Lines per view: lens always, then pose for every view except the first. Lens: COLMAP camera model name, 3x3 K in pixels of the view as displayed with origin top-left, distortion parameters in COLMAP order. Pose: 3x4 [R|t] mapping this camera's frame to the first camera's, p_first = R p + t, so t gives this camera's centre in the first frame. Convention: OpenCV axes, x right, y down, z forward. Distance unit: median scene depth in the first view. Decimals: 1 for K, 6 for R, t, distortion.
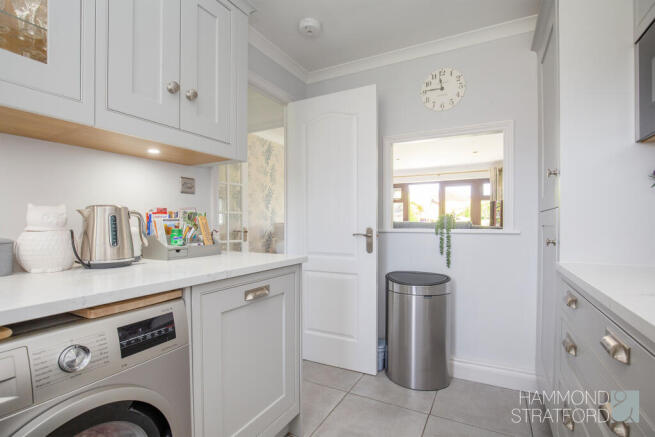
lens RADIAL K [[307.5, 0, 326.7], [0, 307.5, 224.2], [0, 0, 1]] dist [-0.014082, 0.000006]
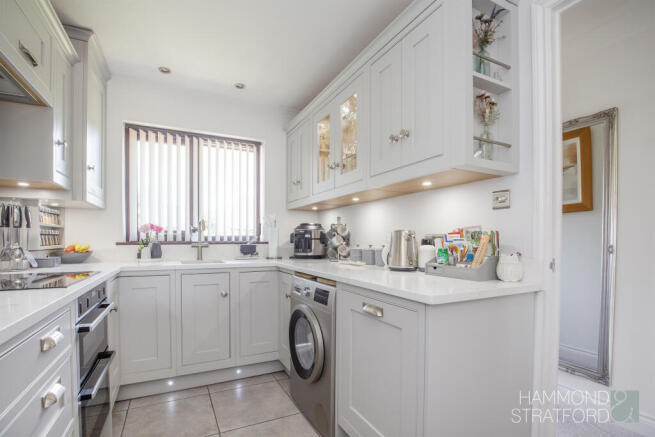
lens RADIAL K [[307.5, 0, 322.2], [0, 307.5, 244.8], [0, 0, 1]] dist [-0.014082, 0.000006]
pose [[-0.574372, 0.002778, -0.818590, 0.588747], [-0.012467, 0.999849, 0.012141, -0.003619], [0.818500, 0.017179, -0.574250, 1.188087]]
